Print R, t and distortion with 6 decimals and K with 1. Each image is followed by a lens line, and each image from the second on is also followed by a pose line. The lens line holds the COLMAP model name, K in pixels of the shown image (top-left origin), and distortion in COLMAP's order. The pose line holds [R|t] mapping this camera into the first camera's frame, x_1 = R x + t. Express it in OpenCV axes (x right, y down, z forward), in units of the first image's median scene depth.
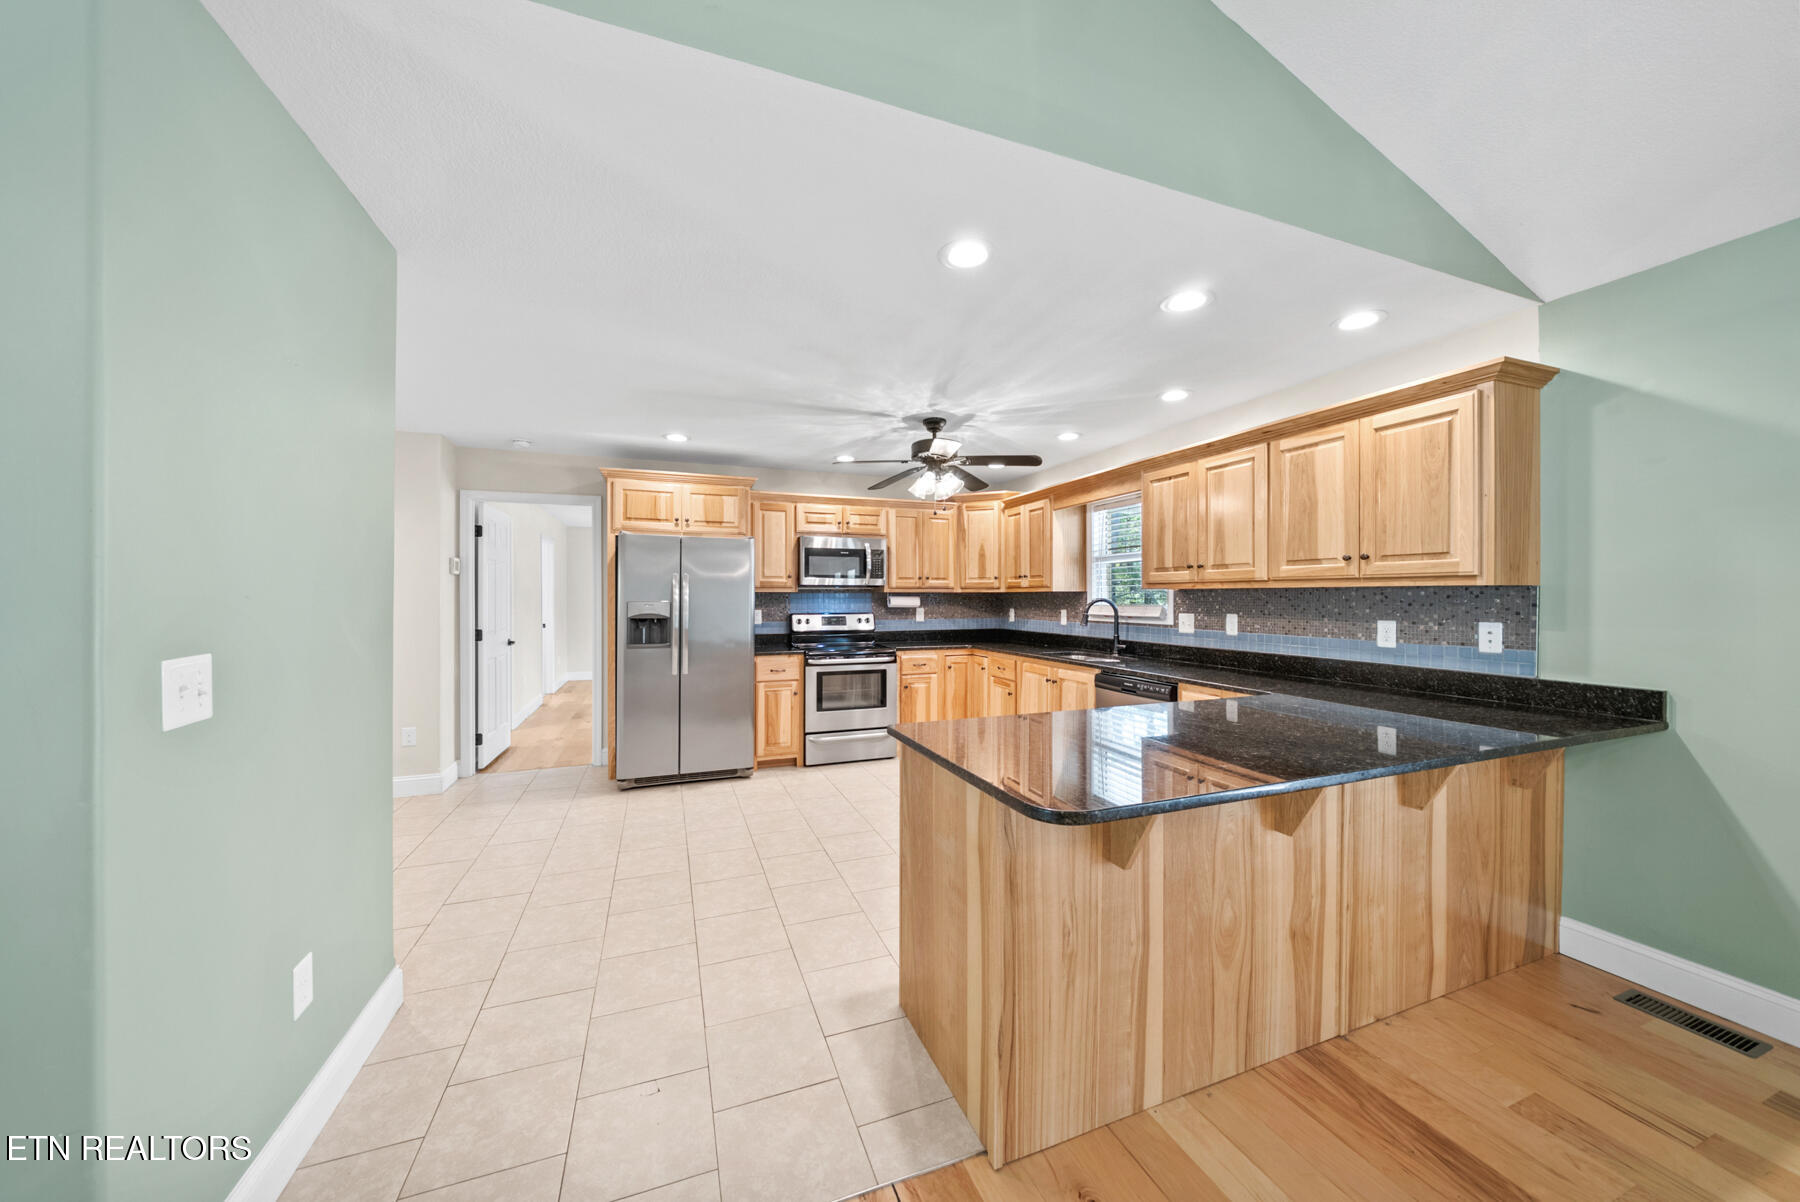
lens RADIAL K [[621.1, 0, 898.1], [0, 621.1, 594.2], [0, 0, 1]] dist [-0.005762, 0.000199]
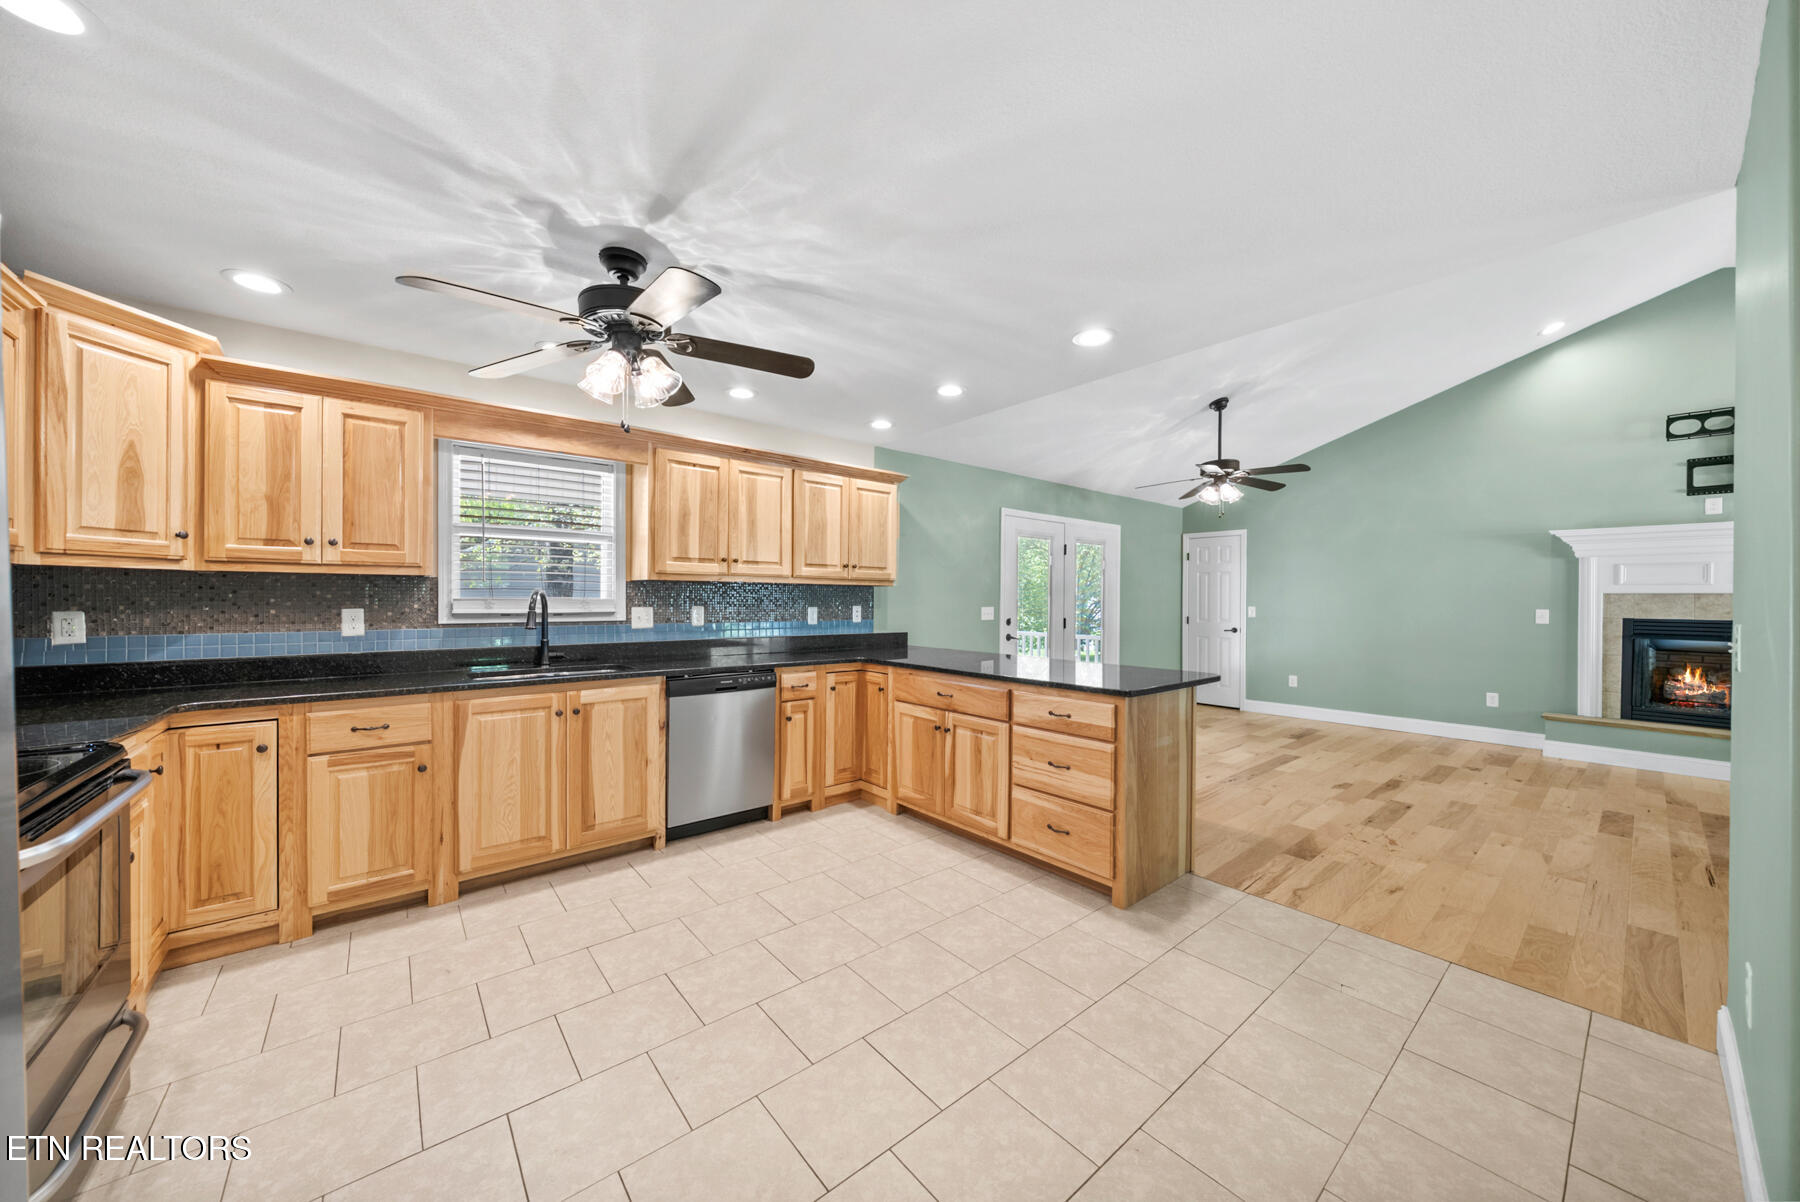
lens RADIAL K [[621.1, 0, 895.2], [0, 621.1, 601.5], [0, 0, 1]] dist [-0.005762, 0.000199]
pose [[-0.319414, -0.005039, 0.947602, -0.504482], [-0.009461, 0.999953, 0.002128, 0.016546], [-0.947568, -0.008286, -0.319447, 0.894671]]
